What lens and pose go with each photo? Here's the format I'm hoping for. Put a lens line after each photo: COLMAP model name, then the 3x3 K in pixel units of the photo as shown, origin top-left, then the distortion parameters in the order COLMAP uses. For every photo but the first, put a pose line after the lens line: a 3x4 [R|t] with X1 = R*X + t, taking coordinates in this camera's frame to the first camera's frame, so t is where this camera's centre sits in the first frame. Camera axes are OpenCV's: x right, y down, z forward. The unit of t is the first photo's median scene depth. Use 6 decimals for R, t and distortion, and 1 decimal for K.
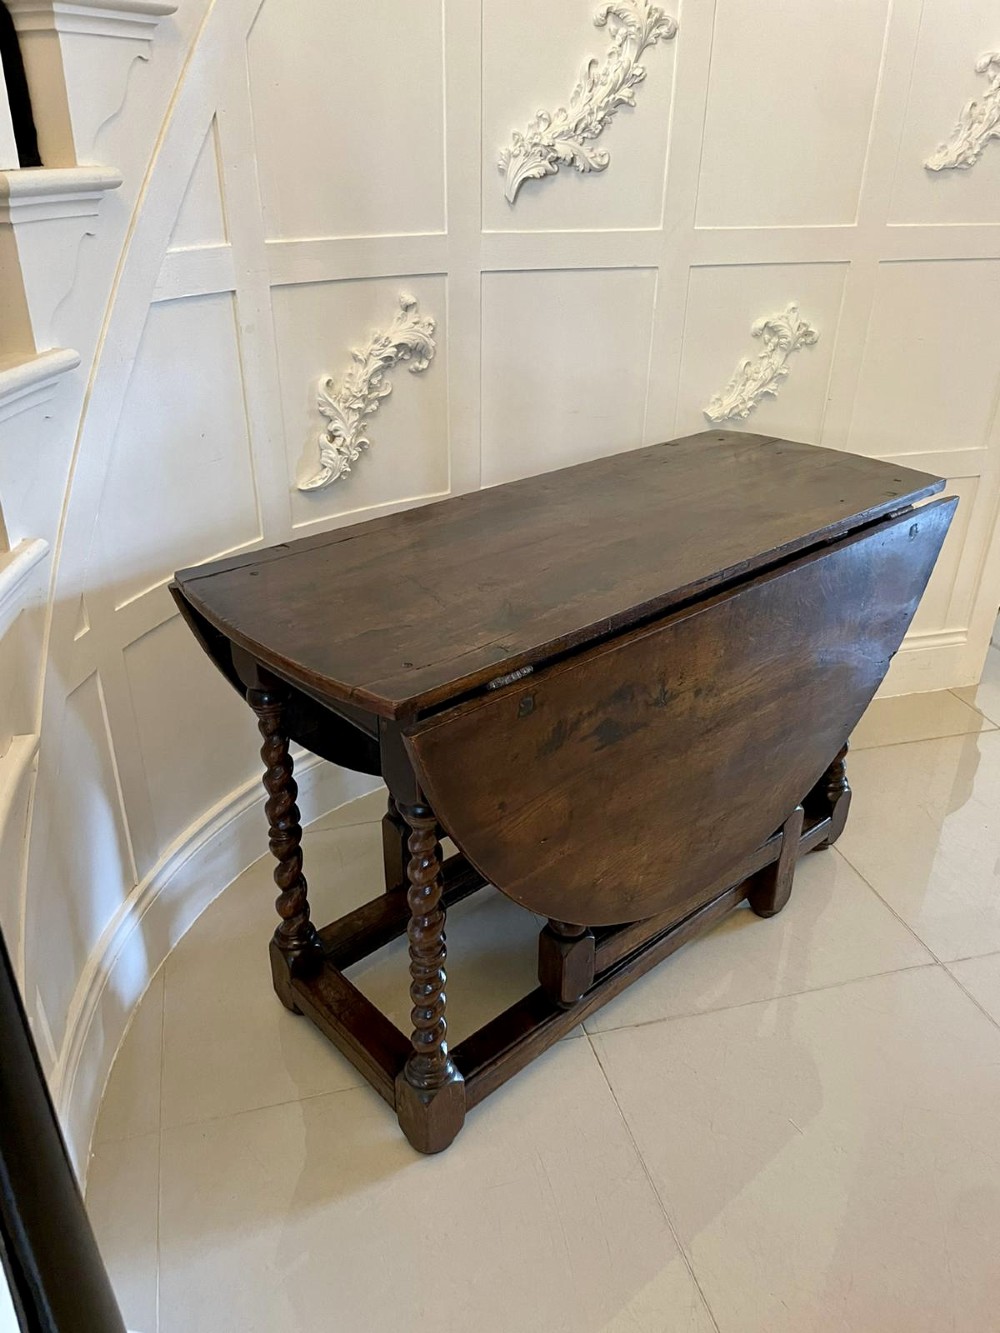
lens RADIAL K [[1023.7, 0, 500.0], [0, 1023.7, 666.5], [0, 0, 1]] dist [0.070025, -0.102478]
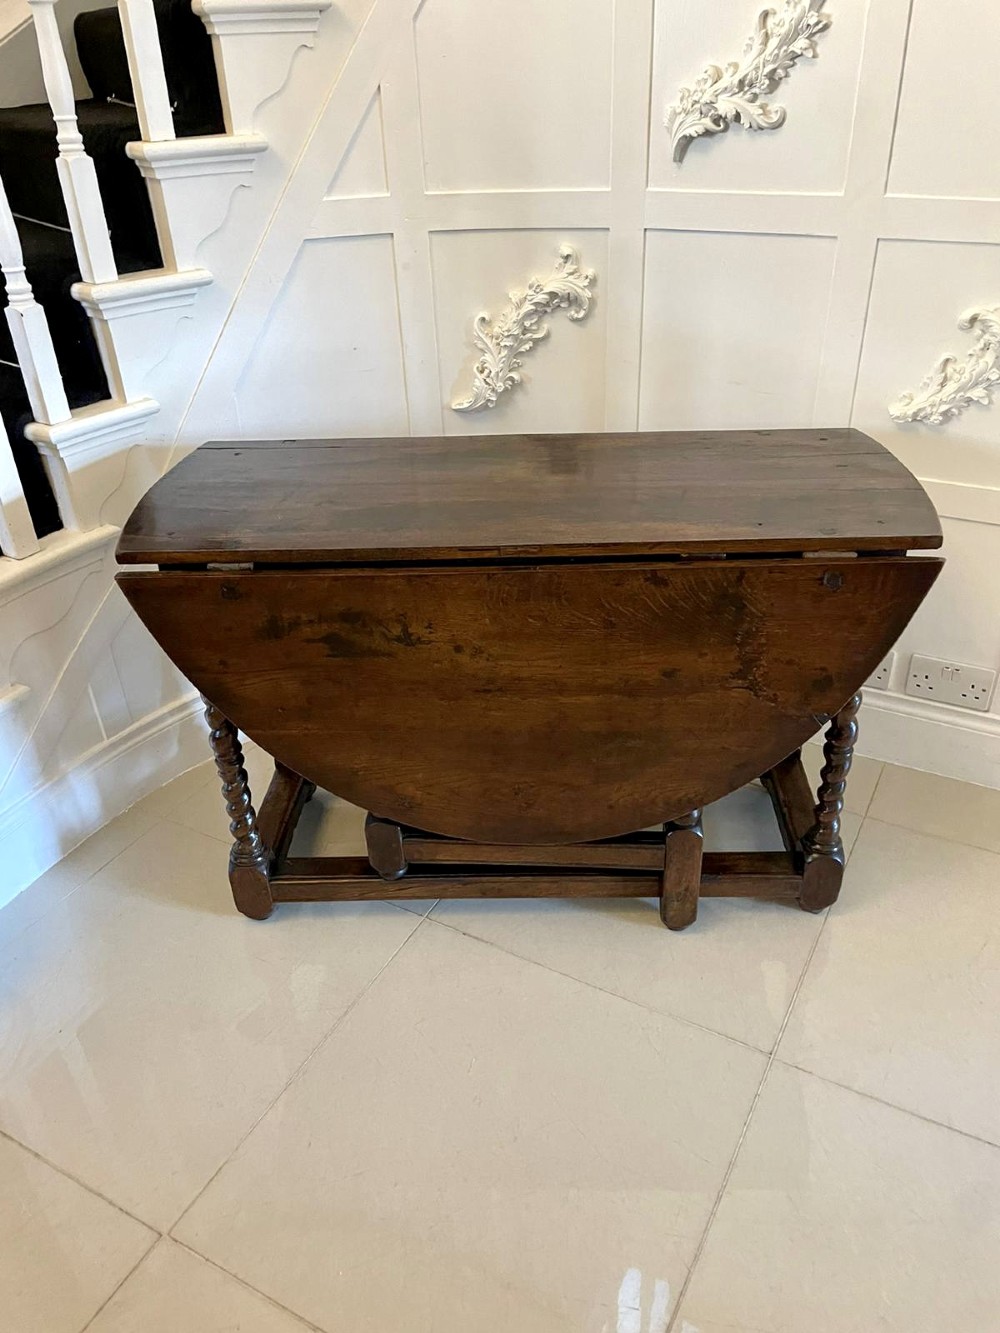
lens RADIAL K [[1015.0, 0, 502.0], [0, 1015.0, 674.0], [0, 0, 1]] dist [0.076526, -0.105919]
pose [[0.714813, 0.340371, -0.610893, 0.959317], [-0.284166, 0.939560, 0.190988, -0.180906], [0.638978, 0.037075, 0.768331, 0.214700]]
